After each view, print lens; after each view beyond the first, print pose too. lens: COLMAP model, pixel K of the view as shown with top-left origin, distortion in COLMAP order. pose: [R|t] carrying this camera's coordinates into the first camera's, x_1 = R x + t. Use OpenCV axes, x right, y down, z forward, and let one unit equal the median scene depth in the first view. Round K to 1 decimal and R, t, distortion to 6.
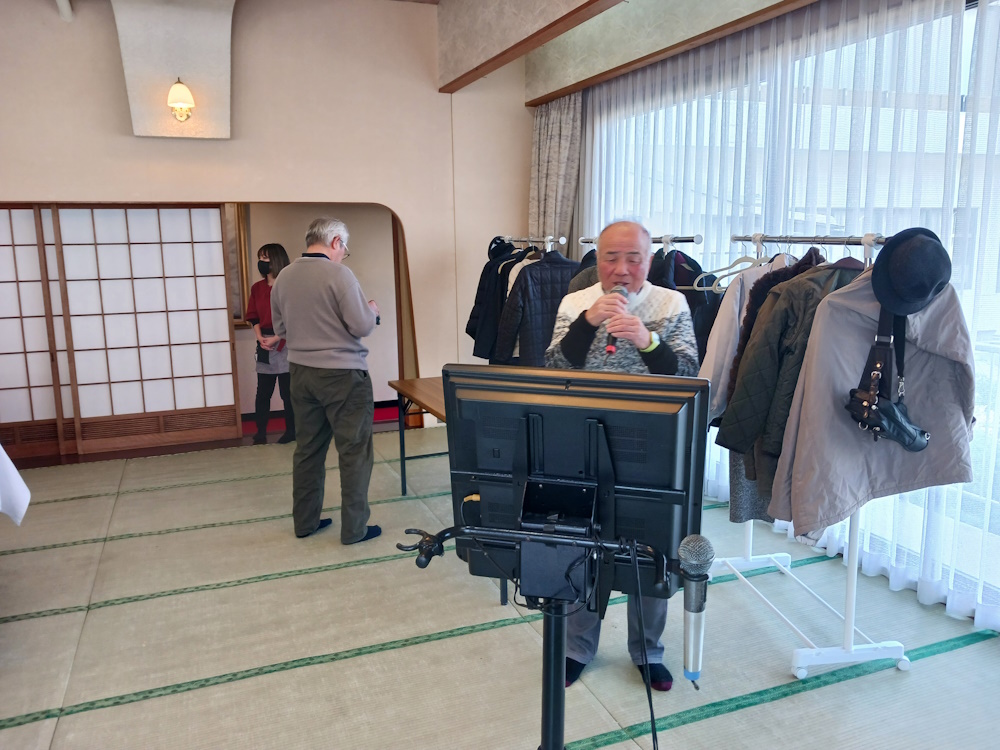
lens RADIAL K [[792.4, 0, 509.0], [0, 792.4, 375.7], [0, 0, 1]] dist [0.025057, -0.029633]
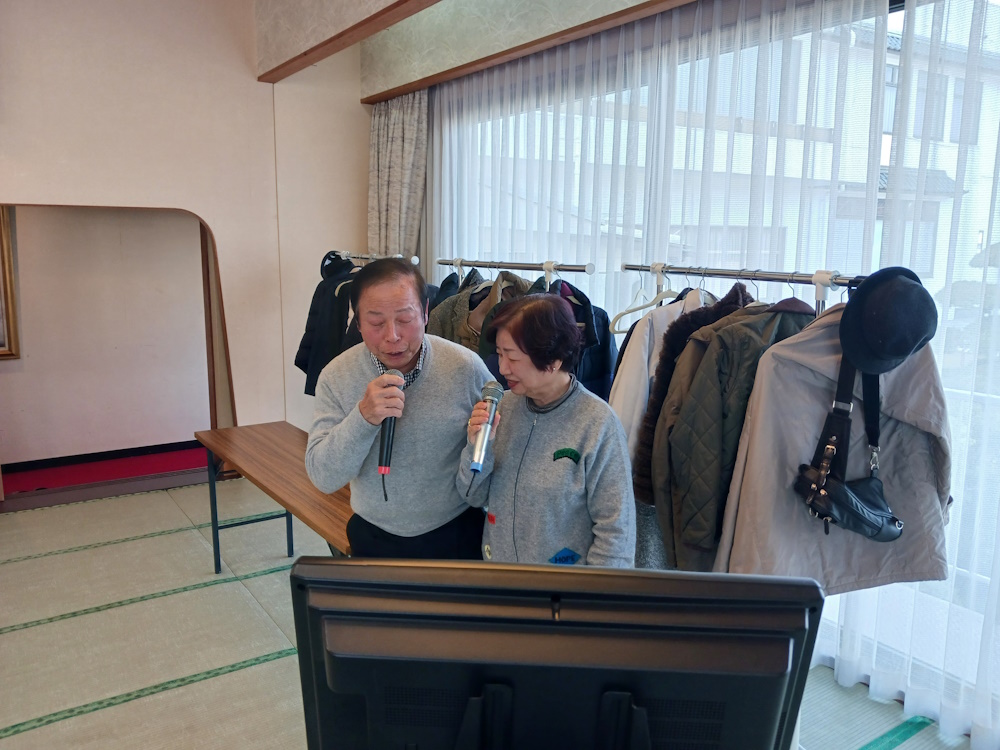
lens RADIAL K [[792.4, 0, 511.4], [0, 792.4, 372.0], [0, 0, 1]] dist [0.025057, -0.029633]
pose [[0.976260, -0.017061, 0.215928, -0.021004], [0.019944, 0.999739, -0.011179, -0.053730], [-0.215681, 0.015220, 0.976345, 0.203985]]
